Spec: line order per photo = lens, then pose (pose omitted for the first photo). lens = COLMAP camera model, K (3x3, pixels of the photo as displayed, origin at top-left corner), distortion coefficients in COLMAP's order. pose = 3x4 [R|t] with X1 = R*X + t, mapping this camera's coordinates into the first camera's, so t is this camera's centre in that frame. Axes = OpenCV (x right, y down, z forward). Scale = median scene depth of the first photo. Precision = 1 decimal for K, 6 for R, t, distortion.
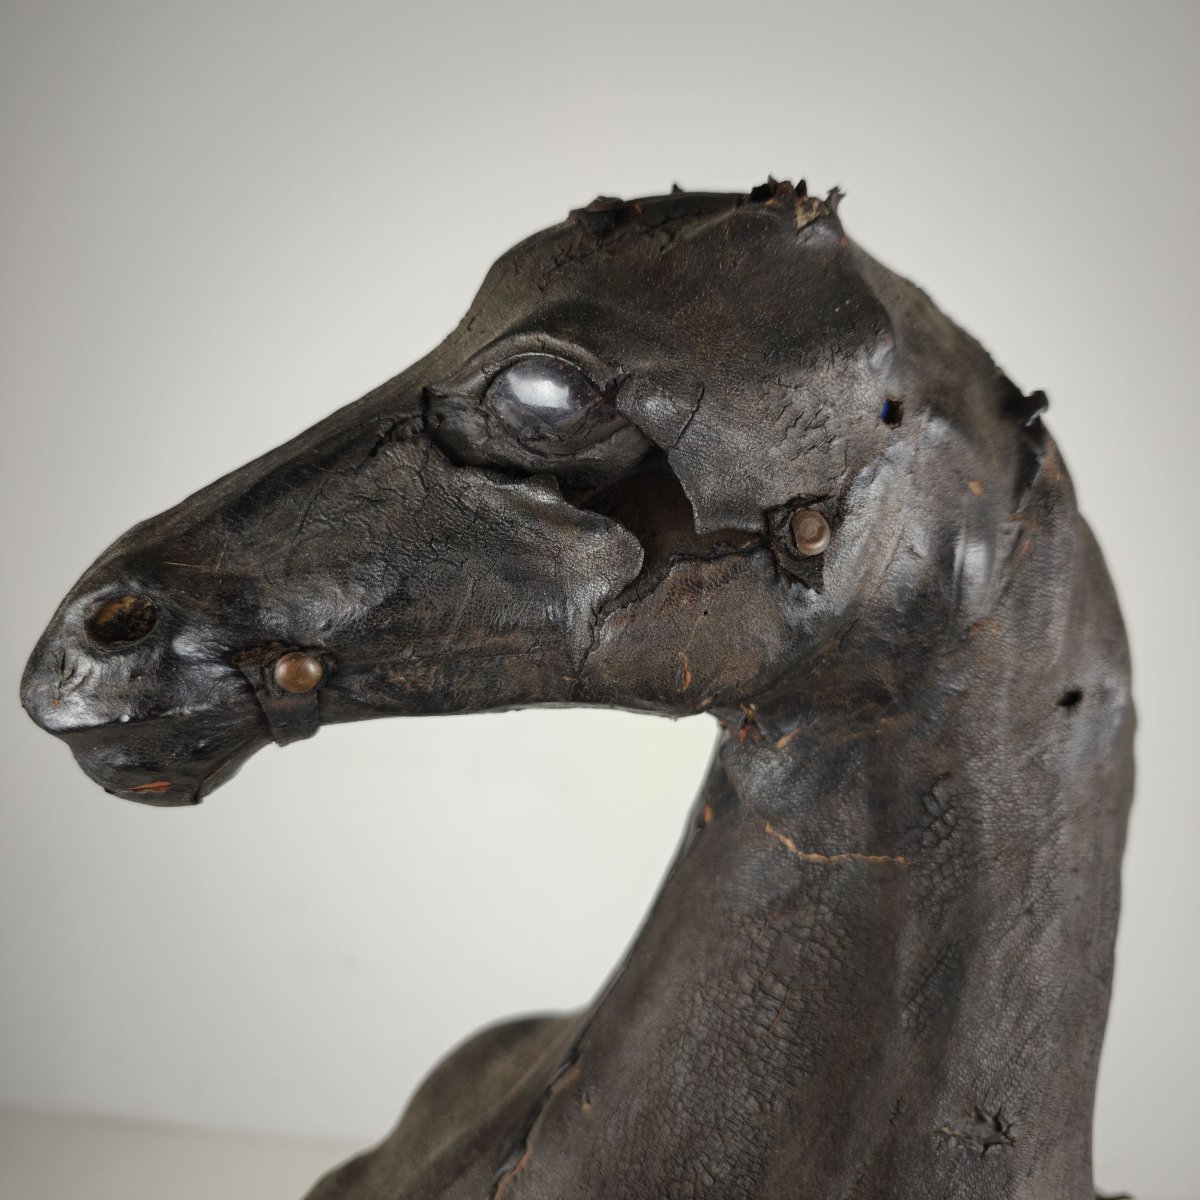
lens RADIAL K [[1150.6, 0, 602.6], [0, 1150.6, 596.9], [0, 0, 1]] dist [0.016168, 0.000000]
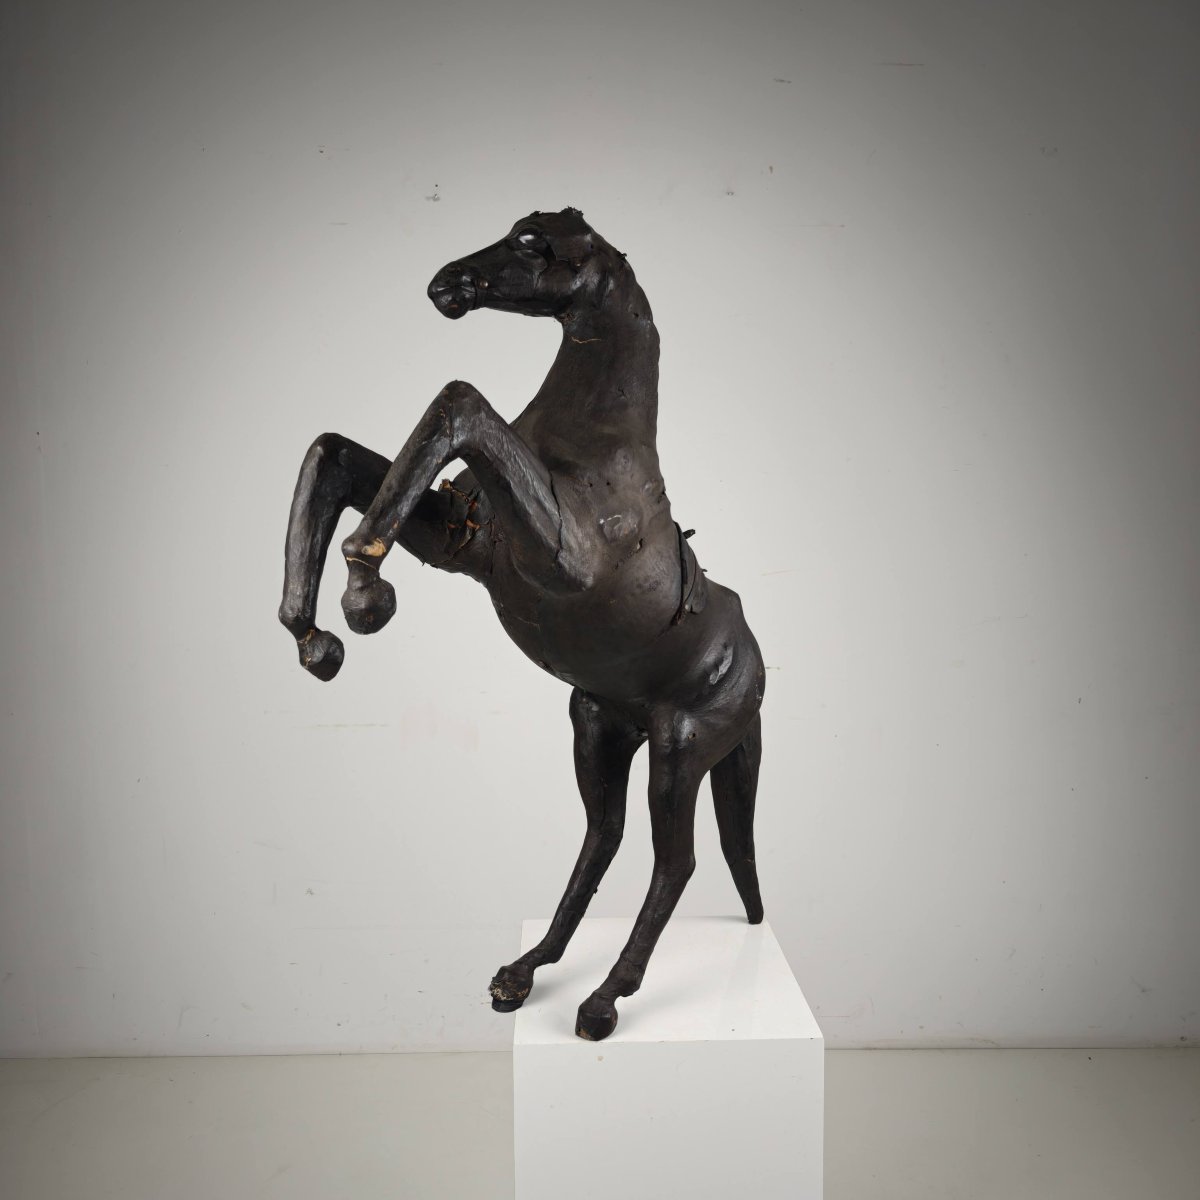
lens RADIAL K [[1150.6, 0, 587.1], [0, 1150.6, 606.4], [0, 0, 1]] dist [0.016168, 0.000000]
pose [[0.994380, -0.011571, 0.105233, -0.367720], [0.036899, 0.969561, -0.242055, 2.852223], [-0.099229, 0.244577, 0.964539, -3.892291]]
